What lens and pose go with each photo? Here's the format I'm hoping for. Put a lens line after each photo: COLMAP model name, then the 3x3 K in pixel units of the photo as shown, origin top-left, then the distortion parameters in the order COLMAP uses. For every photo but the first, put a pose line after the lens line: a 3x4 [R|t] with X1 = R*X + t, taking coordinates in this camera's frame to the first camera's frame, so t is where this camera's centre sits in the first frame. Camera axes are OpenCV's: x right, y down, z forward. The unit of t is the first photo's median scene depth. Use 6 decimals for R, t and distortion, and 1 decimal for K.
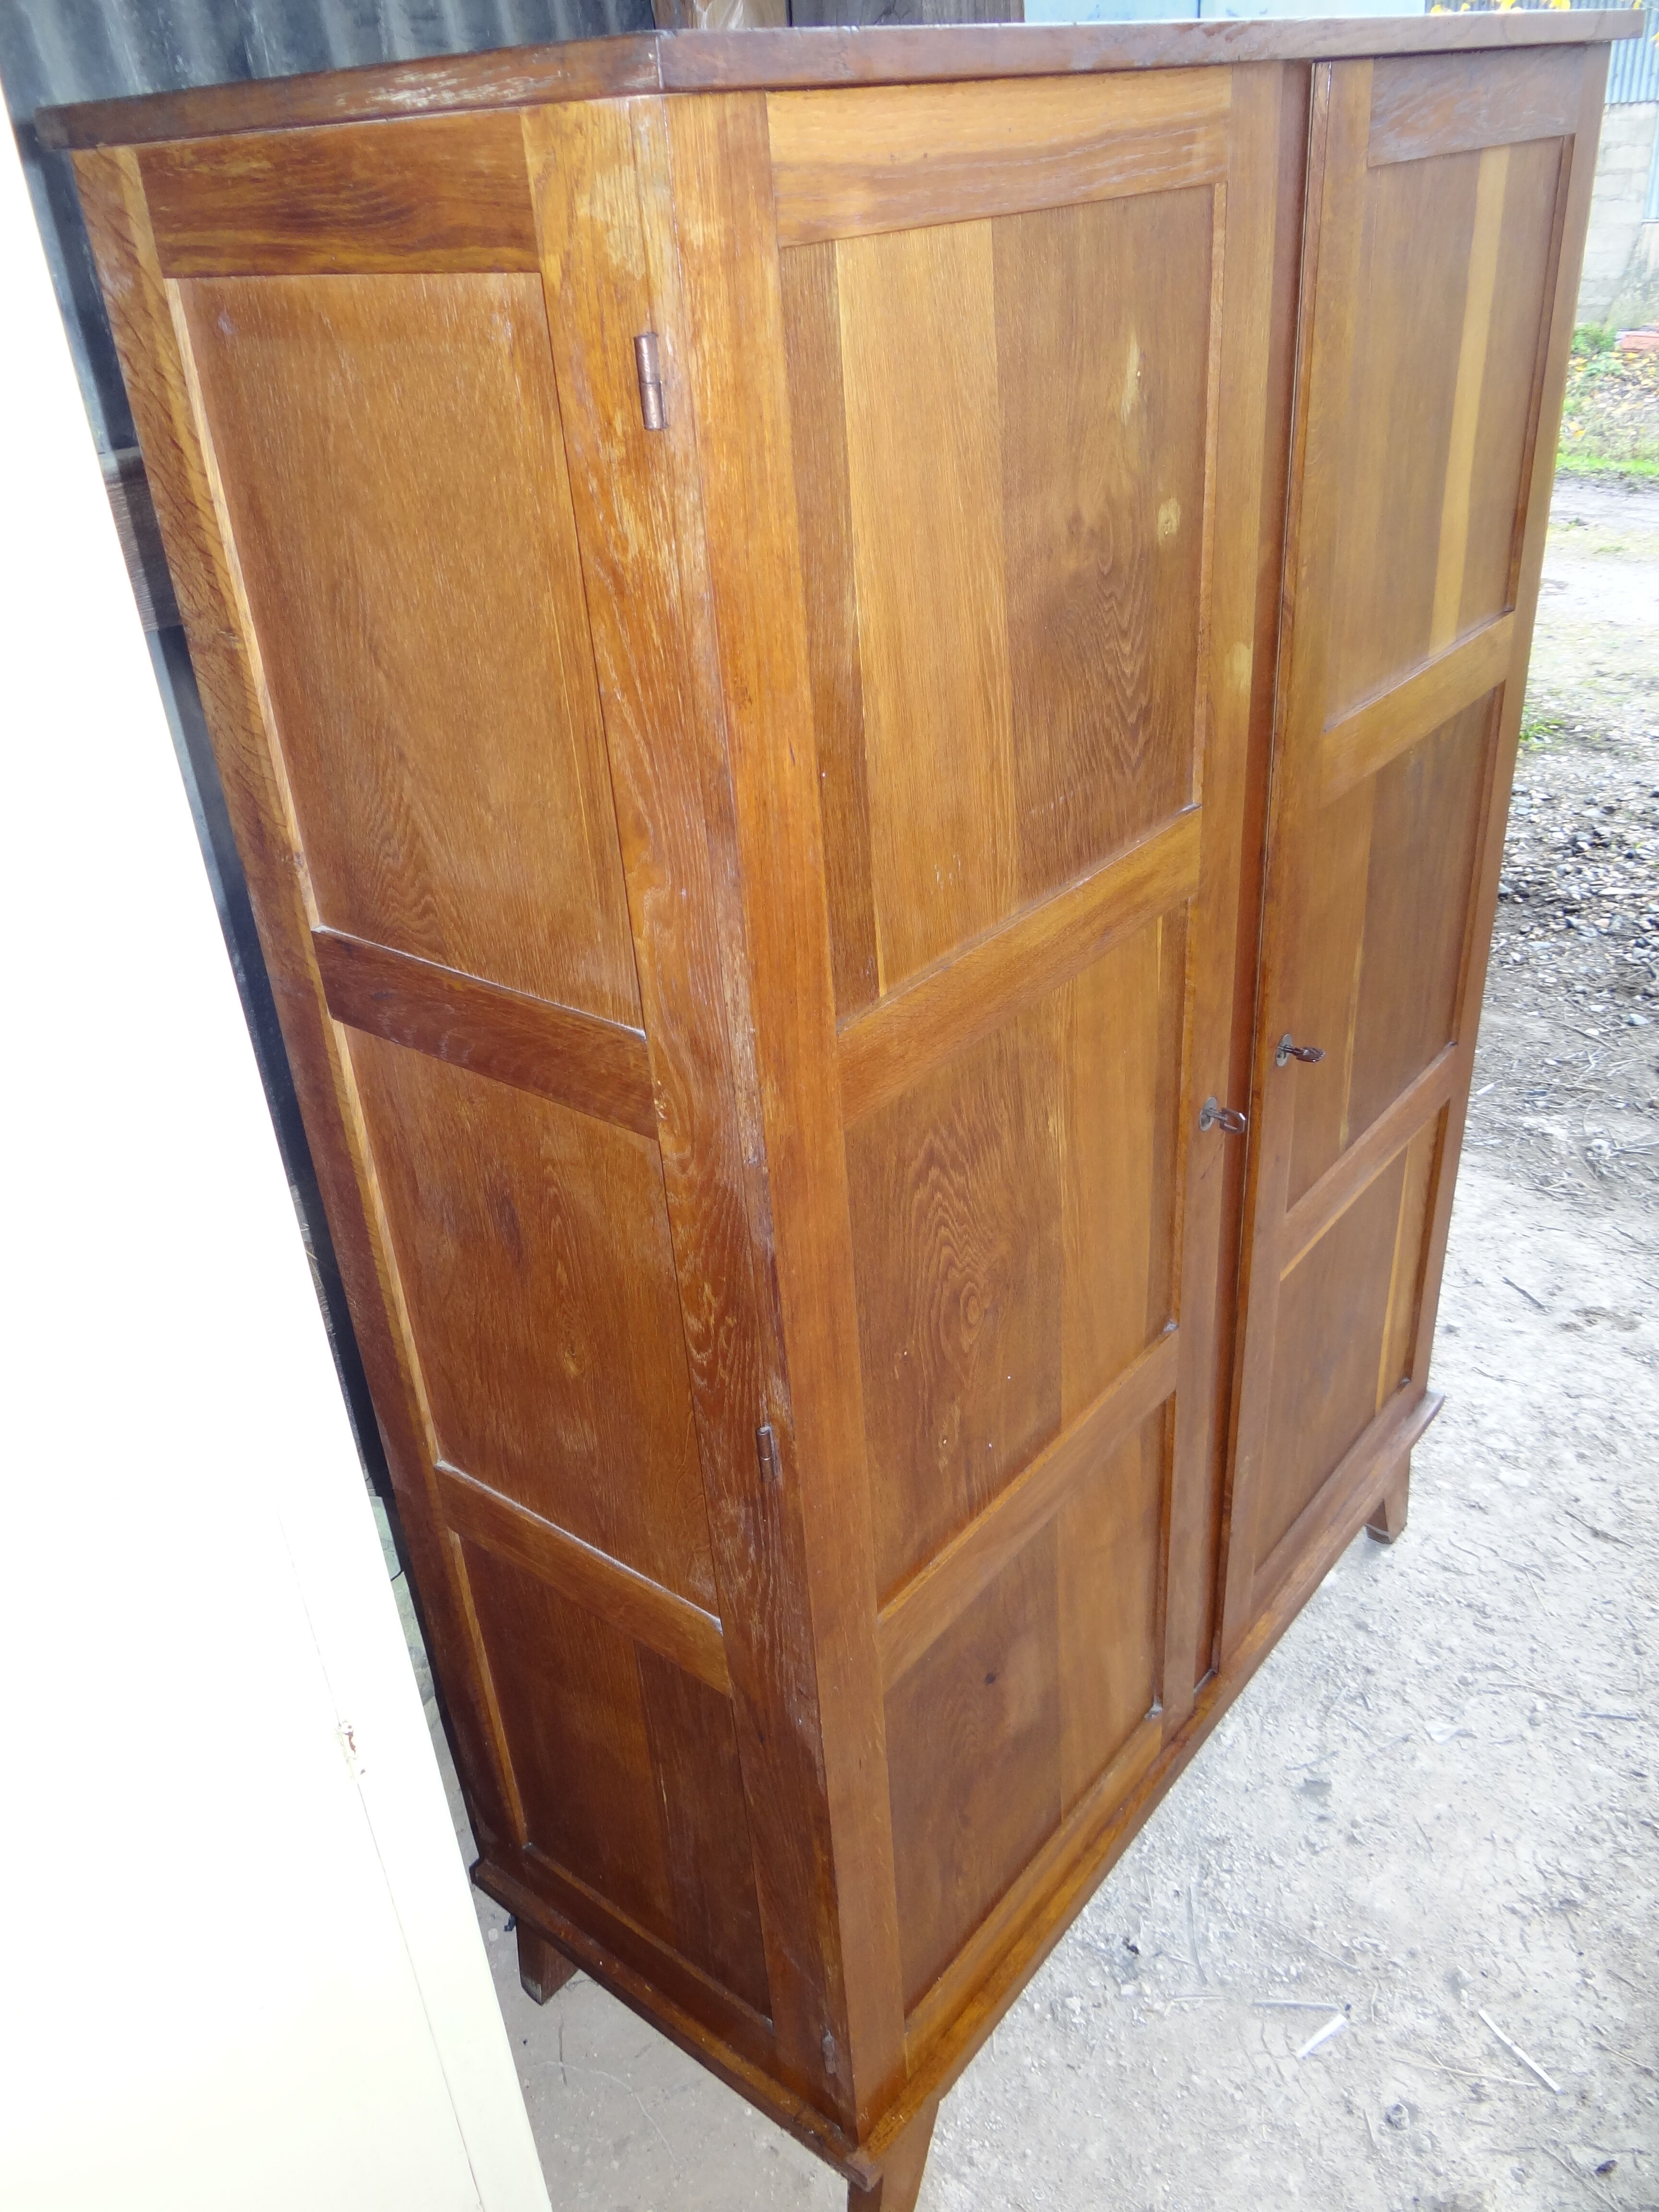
lens RADIAL K [[1736.1, 0, 786.8], [0, 1736.1, 1082.4], [0, 0, 1]] dist [-0.005263, 0.012676]
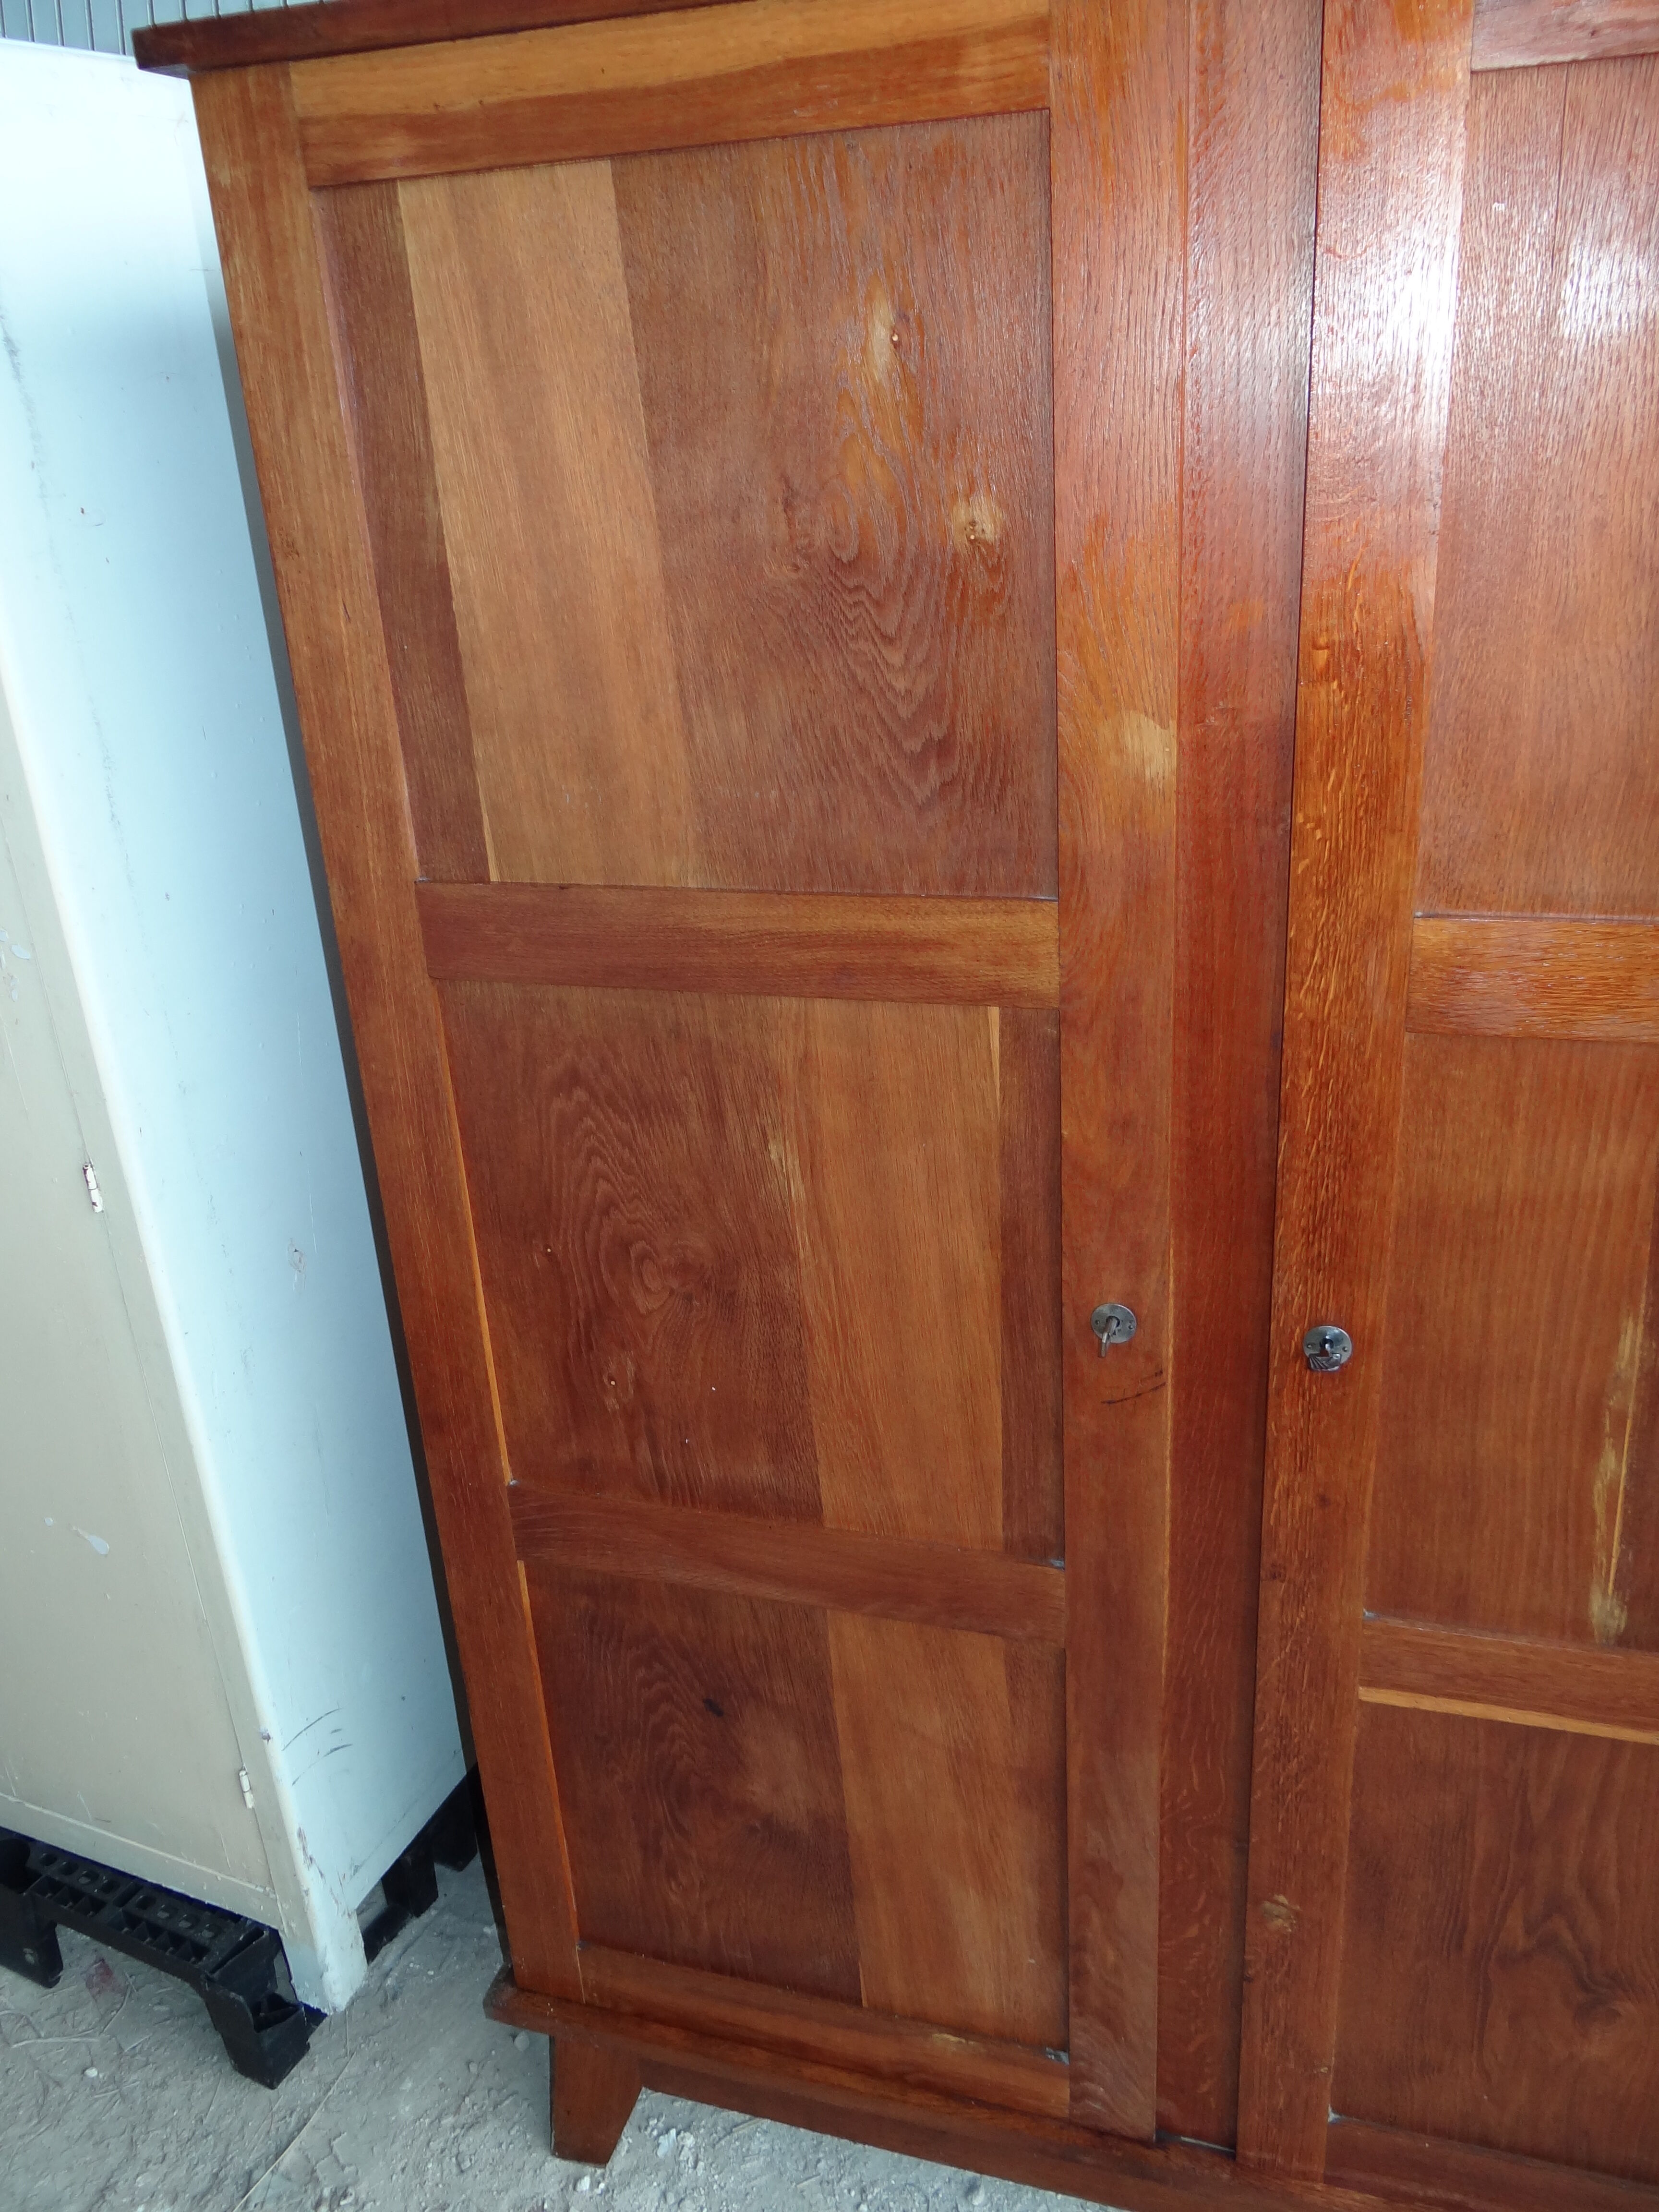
lens RADIAL K [[1736.1, 0, 839.8], [0, 1736.1, 1092.5], [0, 0, 1]] dist [-0.005263, 0.012676]
pose [[0.393379, 0.393471, -0.830923, 1.011738], [-0.417092, 0.881809, 0.220106, -0.242675], [0.819321, 0.259987, 0.510999, 0.600713]]
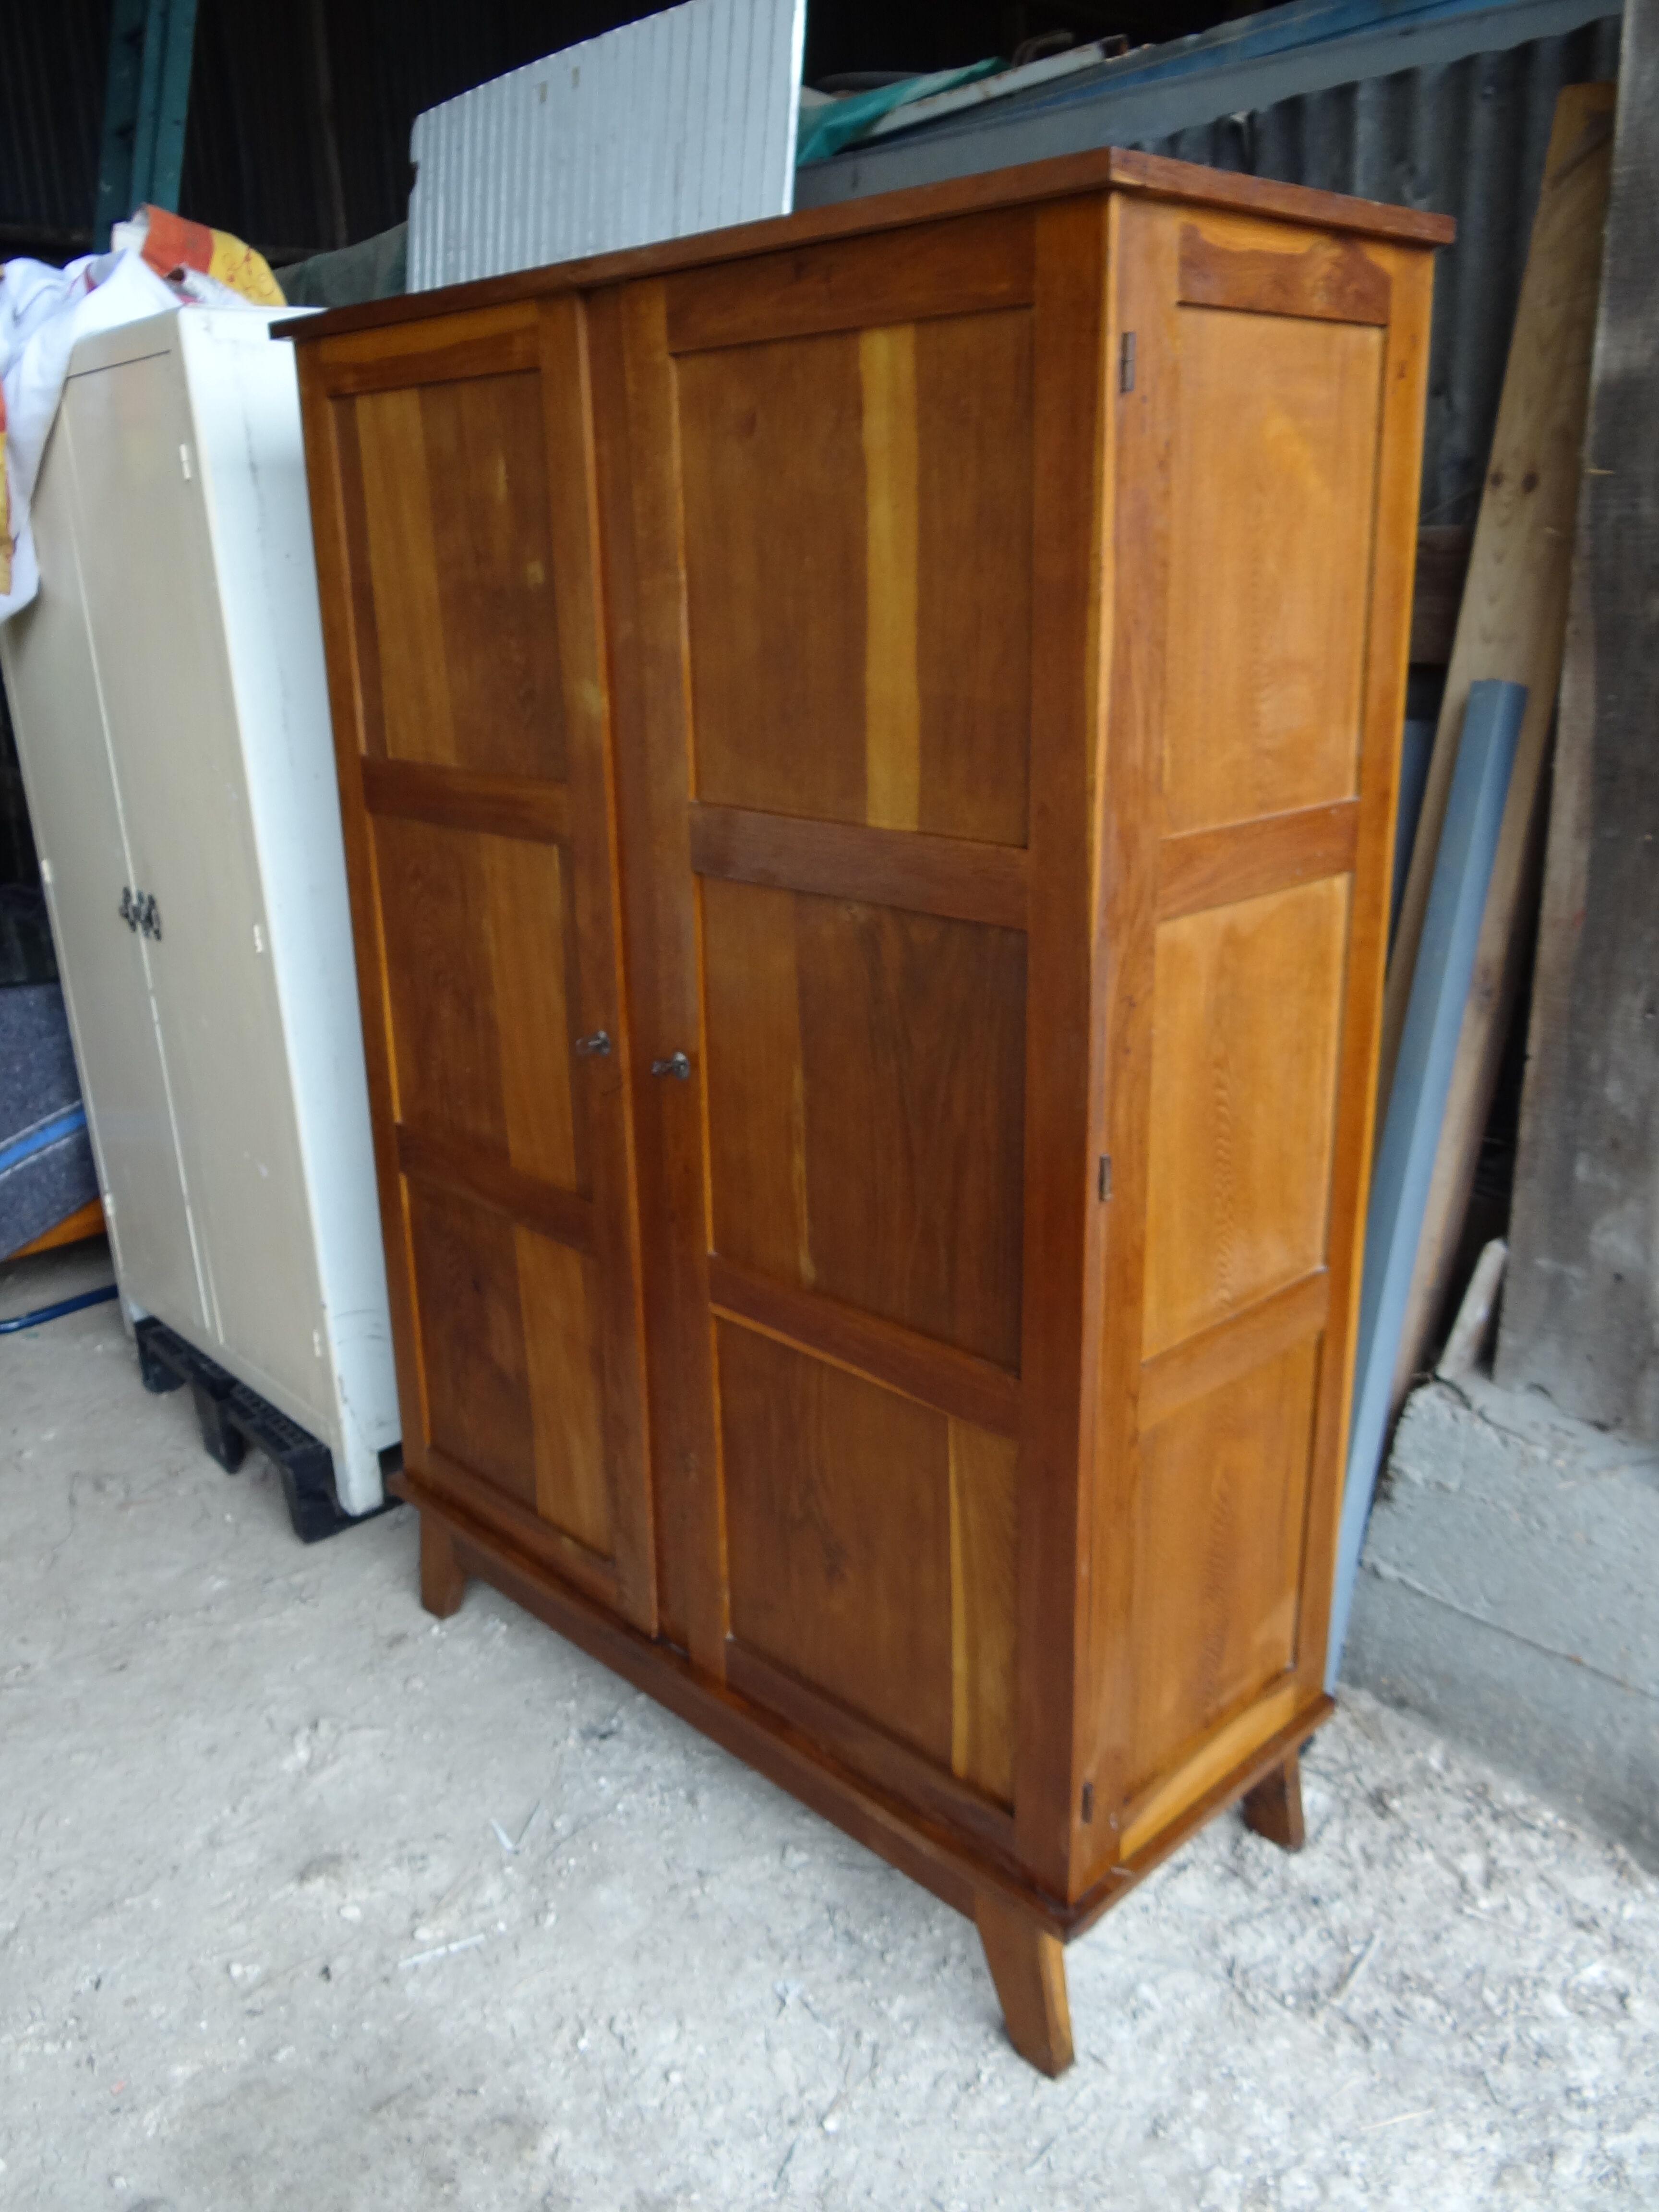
lens RADIAL K [[1778.7, 0, 881.9], [0, 1778.7, 1089.6], [0, 0, 1]] dist [0.010356, 0.006484]
pose [[-0.016881, 0.372667, -0.927811, 1.920082], [-0.454206, 0.823813, 0.339159, -0.639285], [0.890737, 0.427143, 0.155361, 1.249067]]
